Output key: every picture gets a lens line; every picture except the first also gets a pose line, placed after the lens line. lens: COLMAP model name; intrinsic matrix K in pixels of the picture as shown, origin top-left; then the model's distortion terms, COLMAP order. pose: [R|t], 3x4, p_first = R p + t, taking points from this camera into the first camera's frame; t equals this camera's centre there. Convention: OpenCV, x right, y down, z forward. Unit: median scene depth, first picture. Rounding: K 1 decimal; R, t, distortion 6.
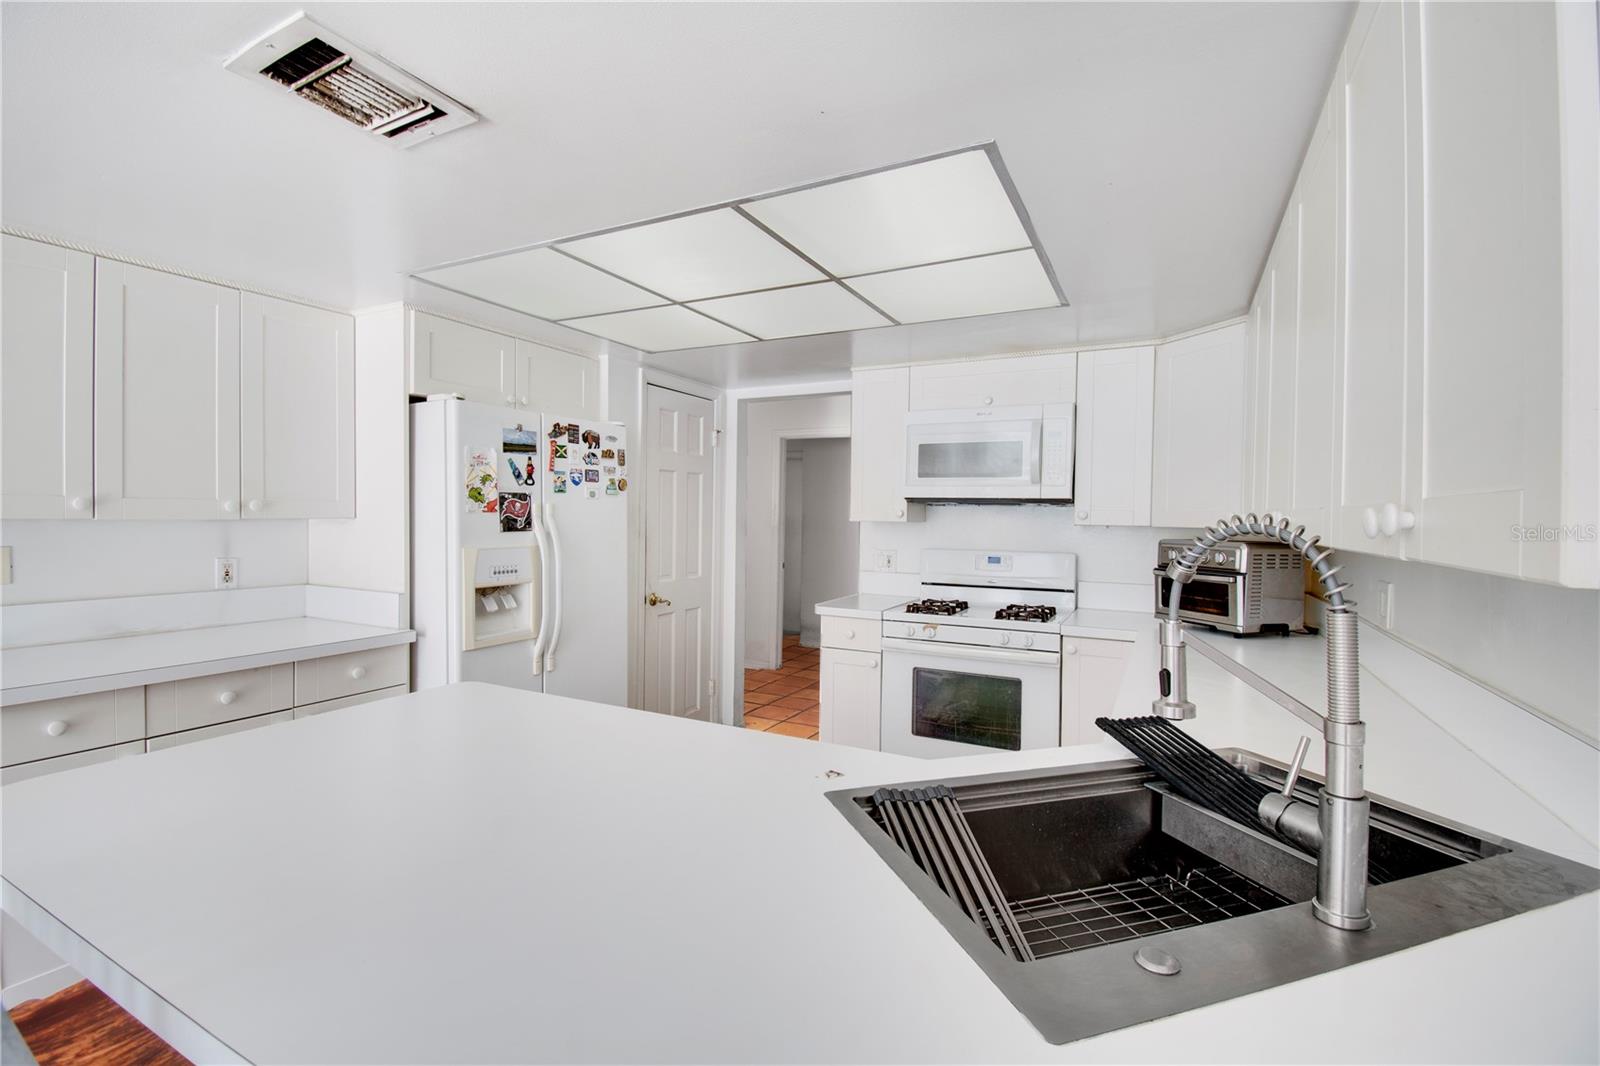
lens RADIAL K [[711.1, 0, 792.5], [0, 711.1, 524.8], [0, 0, 1]] dist [0.000382, -0.000251]
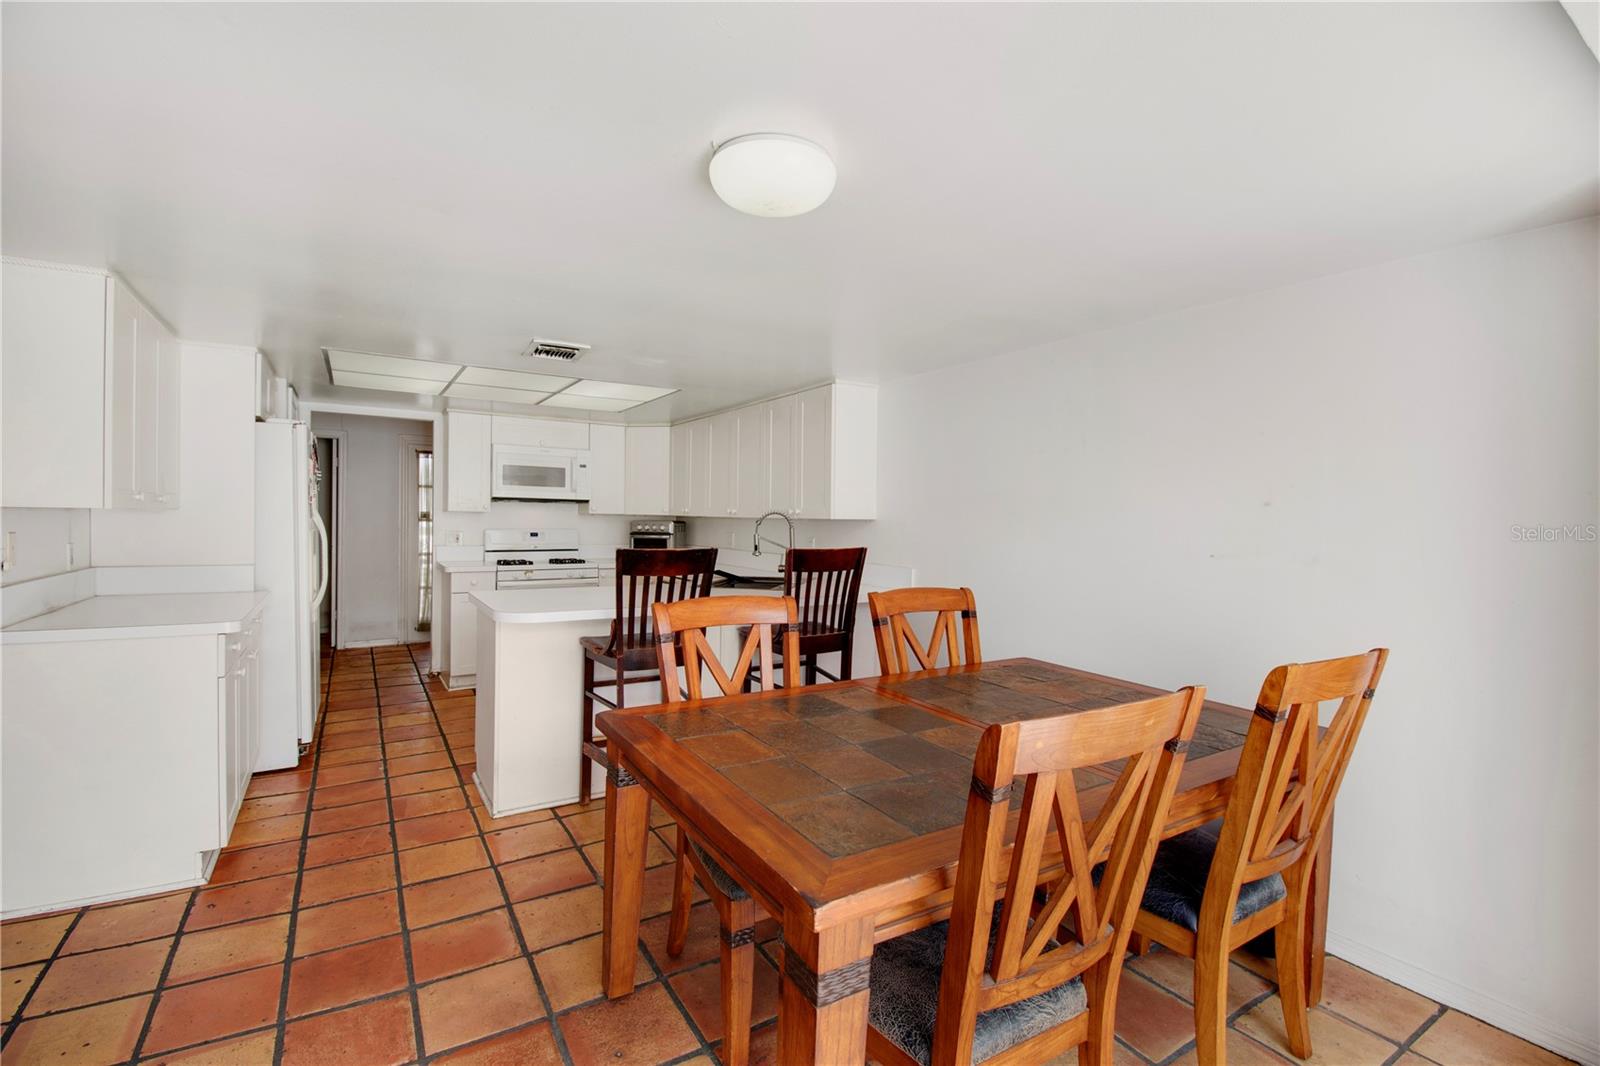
lens RADIAL K [[711.1, 0, 792.5], [0, 711.1, 524.8], [0, 0, 1]] dist [0.000382, -0.000251]
pose [[0.507733, -0.015785, 0.861370, -0.976042], [0.003016, 0.999859, 0.016545, 0.000319], [-0.861509, -0.005803, 0.507709, -0.440485]]
